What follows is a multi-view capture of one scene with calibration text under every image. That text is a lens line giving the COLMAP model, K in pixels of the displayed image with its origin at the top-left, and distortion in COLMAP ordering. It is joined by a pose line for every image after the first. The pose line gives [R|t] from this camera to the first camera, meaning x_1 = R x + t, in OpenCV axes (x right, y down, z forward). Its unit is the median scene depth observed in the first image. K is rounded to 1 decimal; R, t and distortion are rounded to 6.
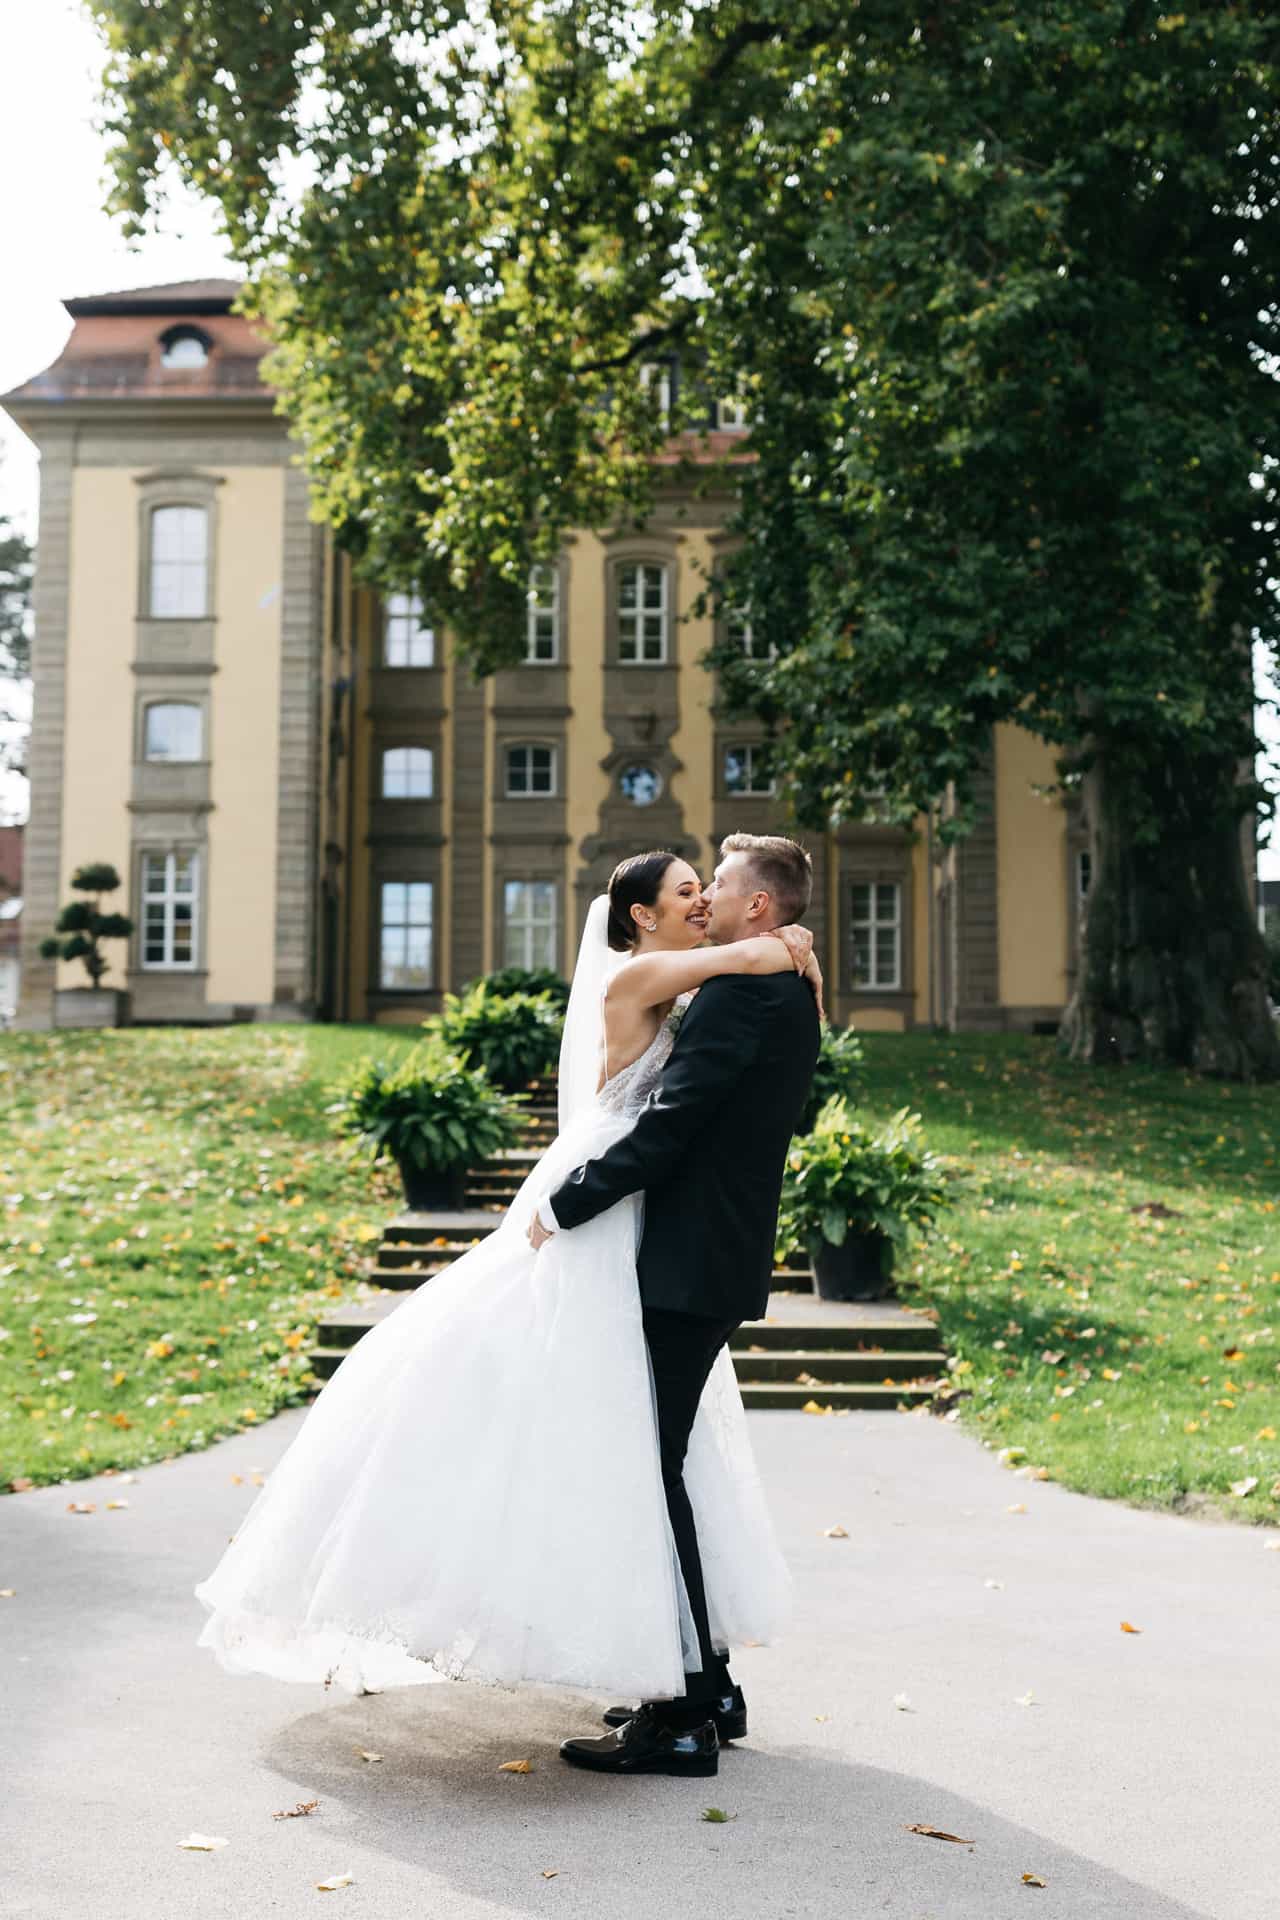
lens RADIAL K [[11469.2, 0, 640.0], [0, 11469.2, 960.0], [0, 0, 1]] dist [0.217567, 9.258108]
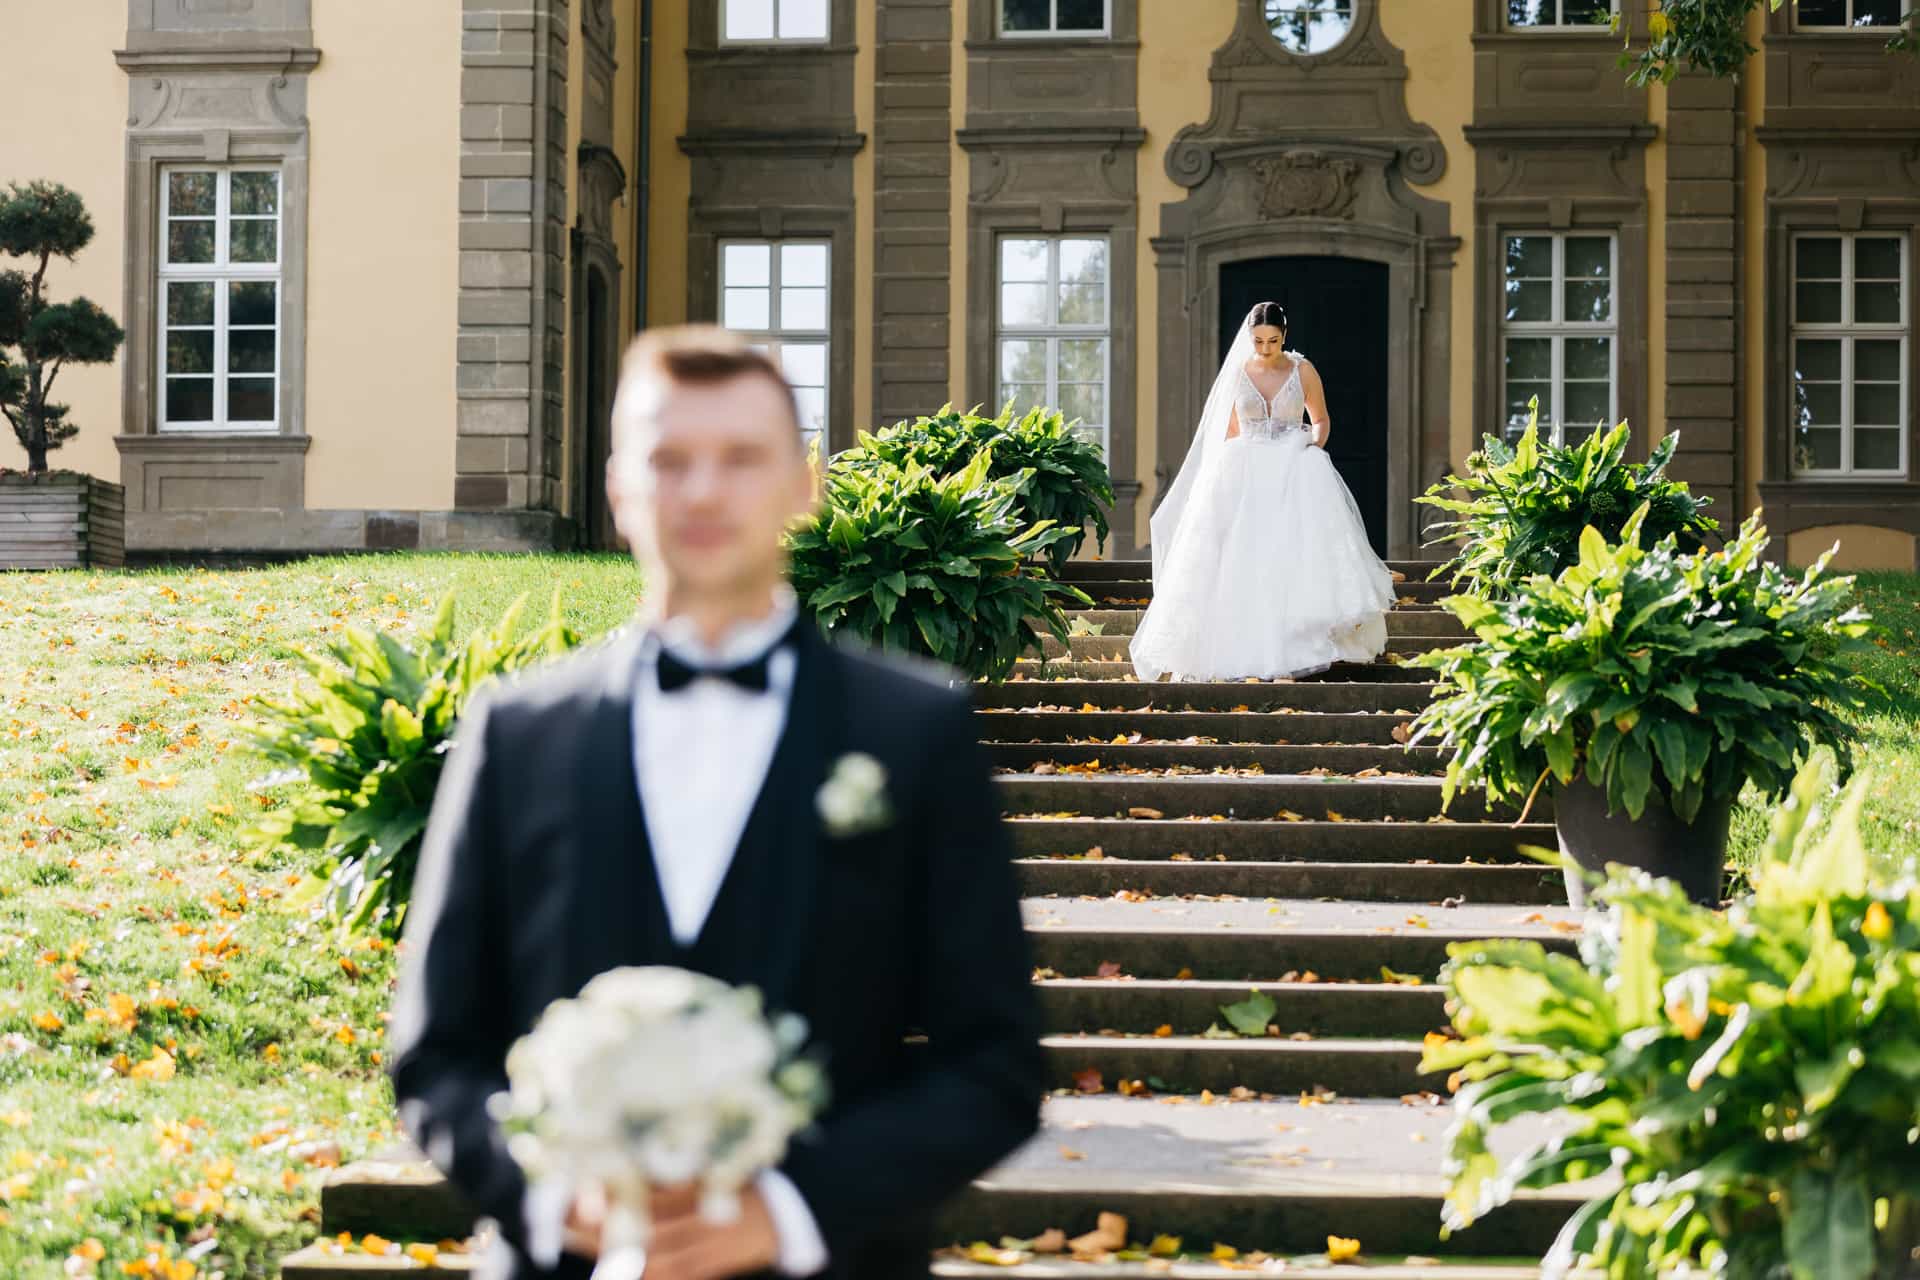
lens RADIAL K [[11469.2, 0, 597.8], [0, 11469.2, 640.0], [0, 0, 1]] dist [0.217567, 9.258108]
pose [[0.996994, -0.000202, -0.077472, 0.006991], [0.000789, 0.999971, 0.007550, 0.005328], [0.077468, -0.007588, 0.996966, 0.567540]]
